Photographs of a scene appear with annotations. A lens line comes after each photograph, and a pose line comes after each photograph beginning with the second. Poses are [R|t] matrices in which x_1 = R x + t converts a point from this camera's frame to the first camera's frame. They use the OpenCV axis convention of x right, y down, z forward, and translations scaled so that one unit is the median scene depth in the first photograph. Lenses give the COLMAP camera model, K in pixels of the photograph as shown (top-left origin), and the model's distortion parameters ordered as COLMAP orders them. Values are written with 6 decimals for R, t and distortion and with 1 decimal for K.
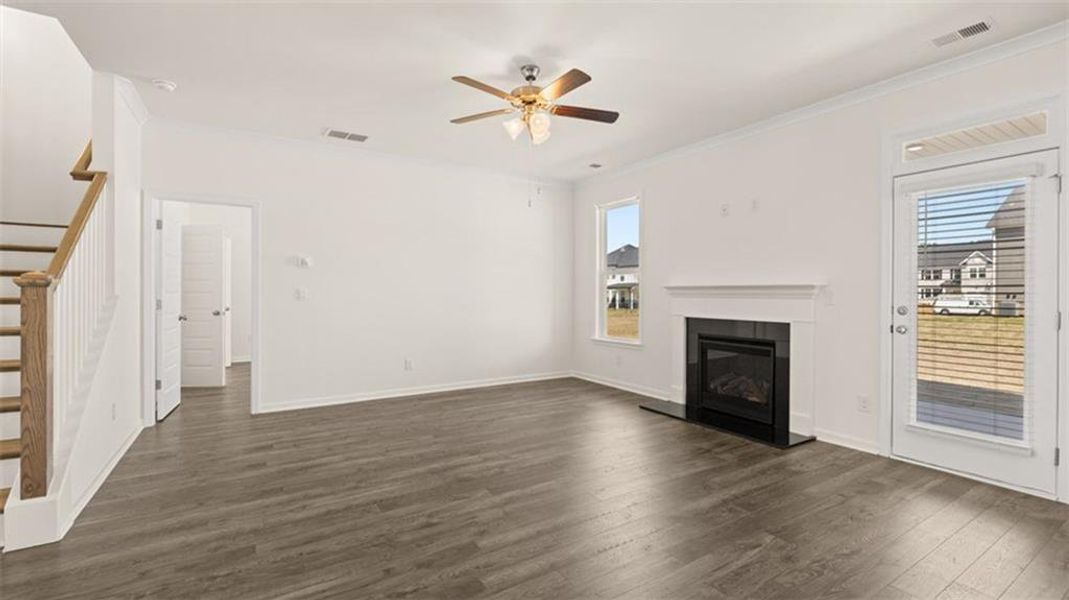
lens RADIAL K [[459.8, 0, 532.8], [0, 459.8, 294.9], [0, 0, 1]] dist [-0.002869, -0.000733]
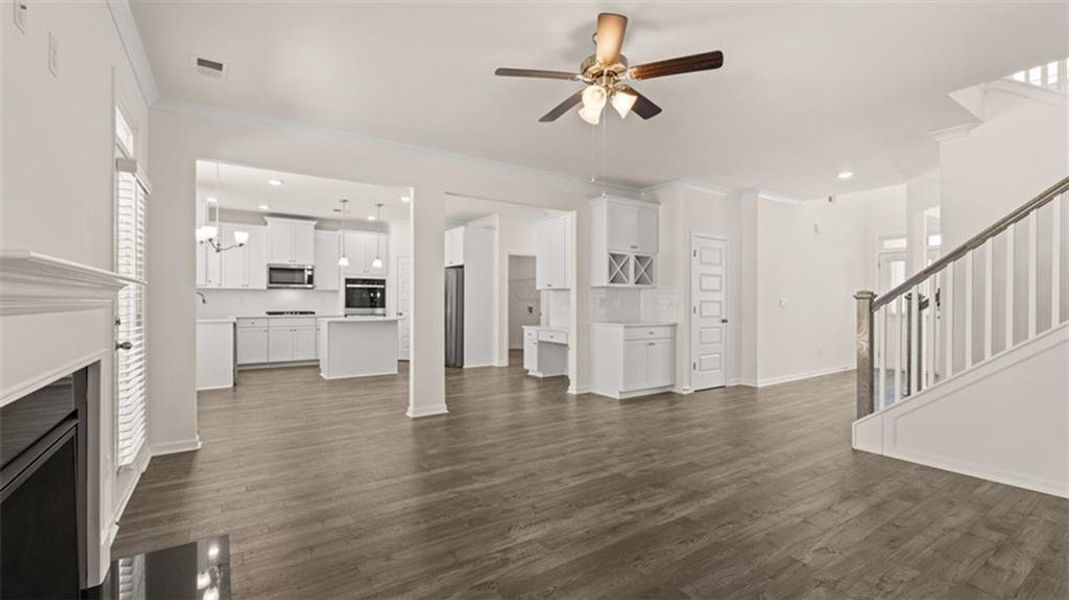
lens RADIAL K [[459.8, 0, 532.8], [0, 459.8, 294.9], [0, 0, 1]] dist [-0.002869, -0.000733]
pose [[-0.999294, -0.006650, -0.036987, 0.135435], [-0.006340, 0.999944, -0.008477, -0.006207], [0.037041, -0.008237, -0.999280, 1.619647]]
